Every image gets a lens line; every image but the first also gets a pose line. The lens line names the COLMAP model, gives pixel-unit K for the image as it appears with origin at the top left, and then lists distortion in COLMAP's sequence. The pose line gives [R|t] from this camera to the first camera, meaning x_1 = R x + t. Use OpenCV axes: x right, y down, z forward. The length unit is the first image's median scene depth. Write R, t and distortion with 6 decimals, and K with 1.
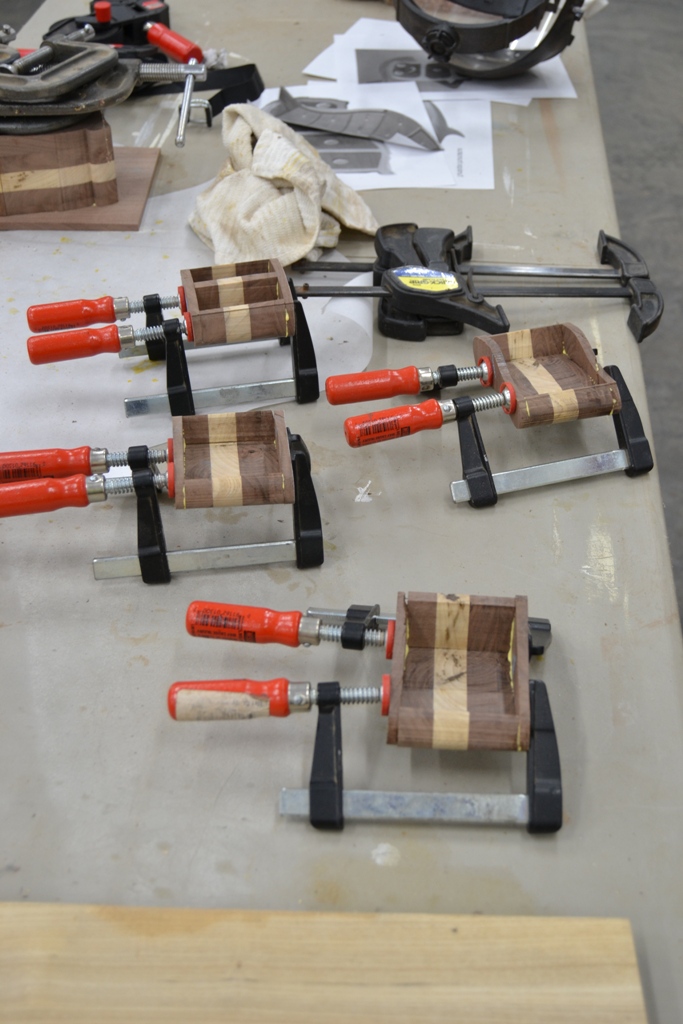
lens RADIAL K [[1257.8, 0, 340.3], [0, 1257.8, 512.9], [0, 0, 1]] dist [-0.006465, 0.000000]
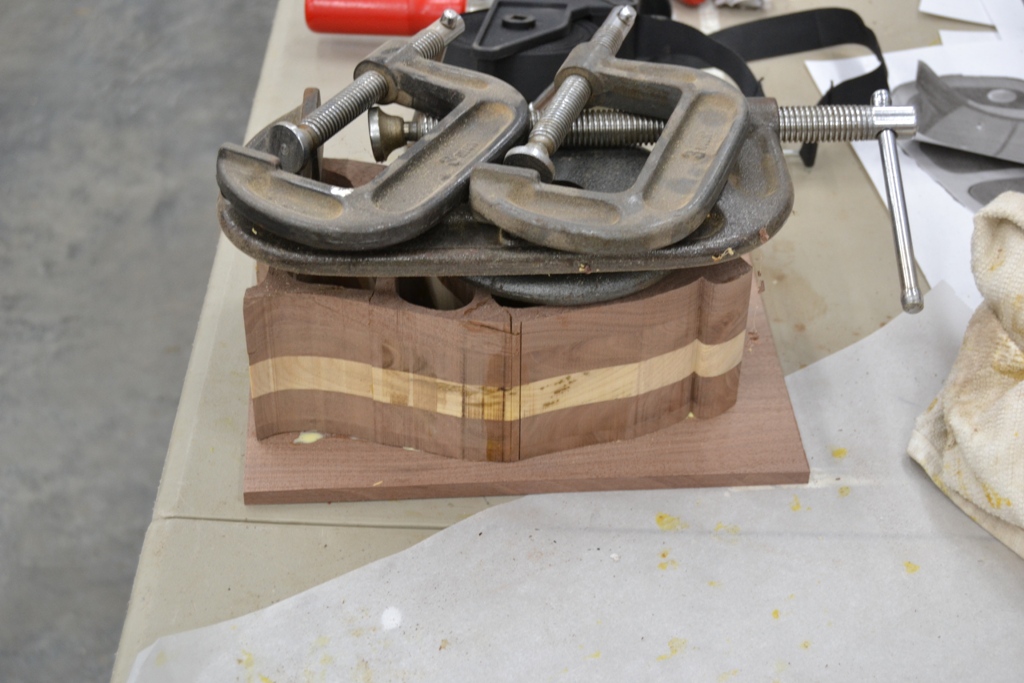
lens RADIAL K [[1913.5, 0, 512.9], [0, 1913.5, 340.8], [0, 0, 1]] dist [0.024313, 0.000000]
pose [[0.993952, -0.044617, 0.100339, -0.337286], [0.042686, 0.998861, 0.021305, -0.296221], [-0.101176, -0.016893, 0.994725, 0.309806]]
